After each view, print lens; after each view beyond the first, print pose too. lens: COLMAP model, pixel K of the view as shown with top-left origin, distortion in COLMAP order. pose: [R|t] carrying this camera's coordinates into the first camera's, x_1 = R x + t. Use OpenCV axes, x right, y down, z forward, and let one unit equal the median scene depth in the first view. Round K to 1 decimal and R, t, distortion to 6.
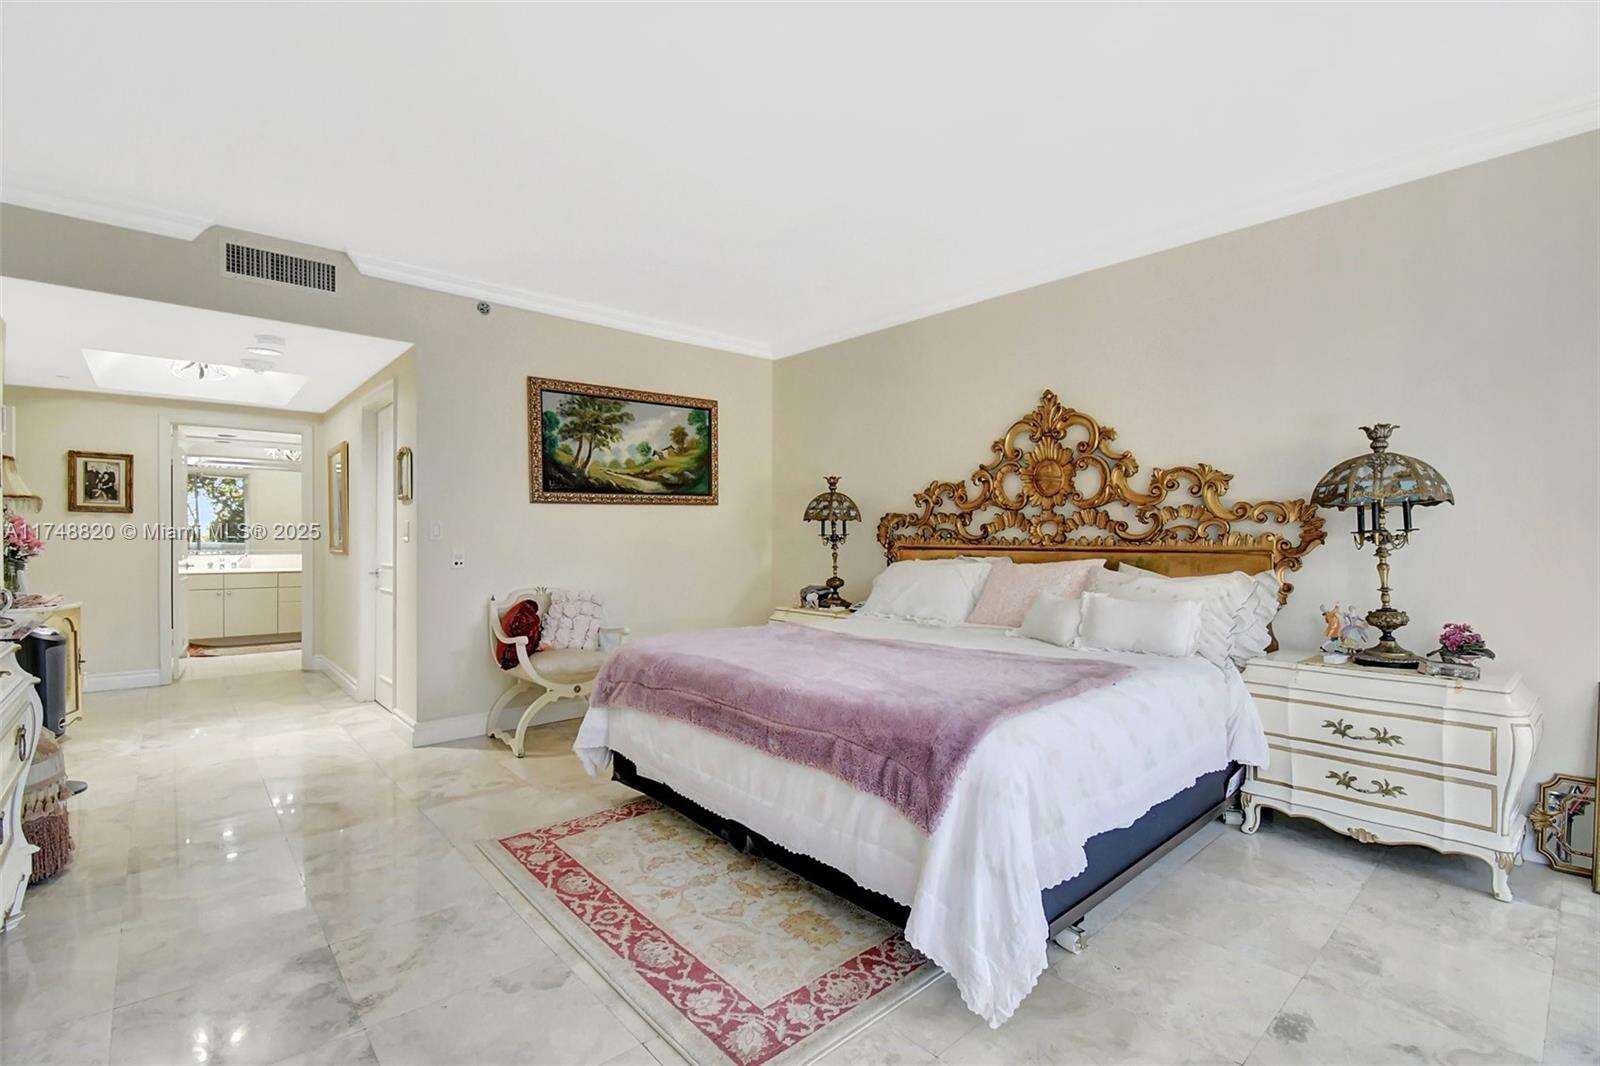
lens RADIAL K [[702.9, 0, 802.1], [0, 702.9, 540.9], [0, 0, 1]] dist [0.010596, -0.021159]
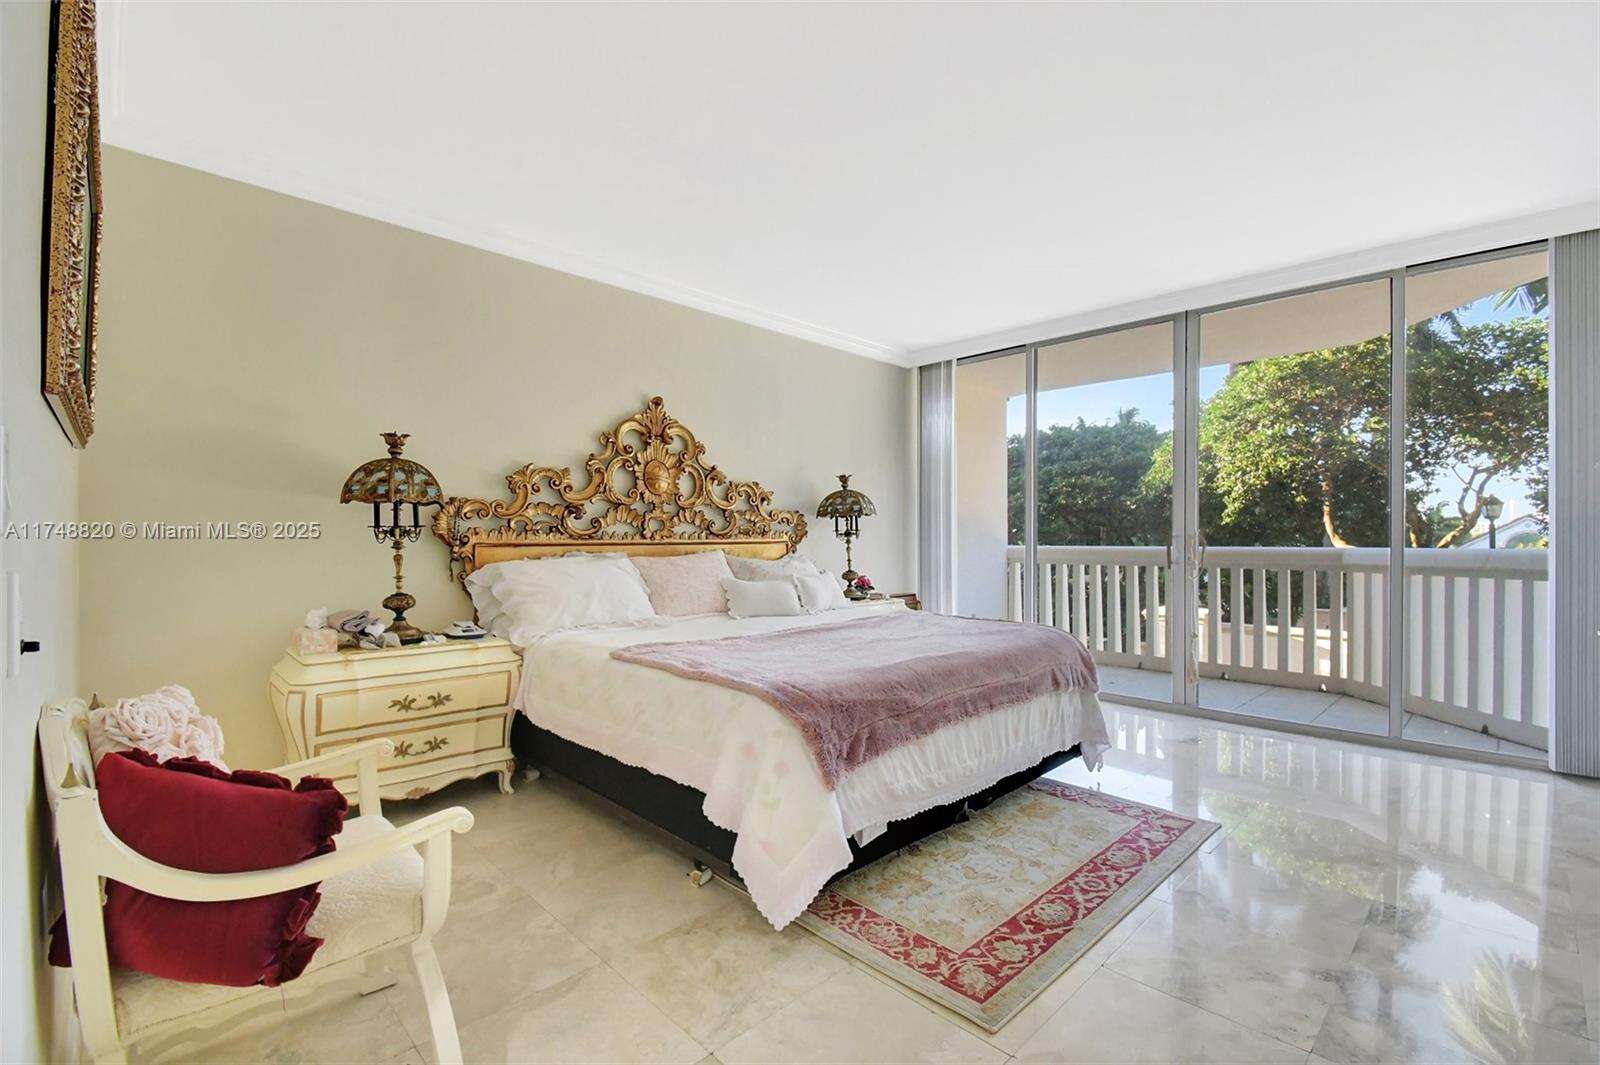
lens RADIAL K [[701.0, 0, 800.0], [0, 701.0, 532.5], [0, 0, 1]] dist [0.015898, -0.000605]
pose [[-0.040334, 0.003999, 0.999178, -0.788138], [-0.000327, 0.999992, -0.004015, -0.000808], [-0.999186, -0.000488, -0.040332, 0.877988]]
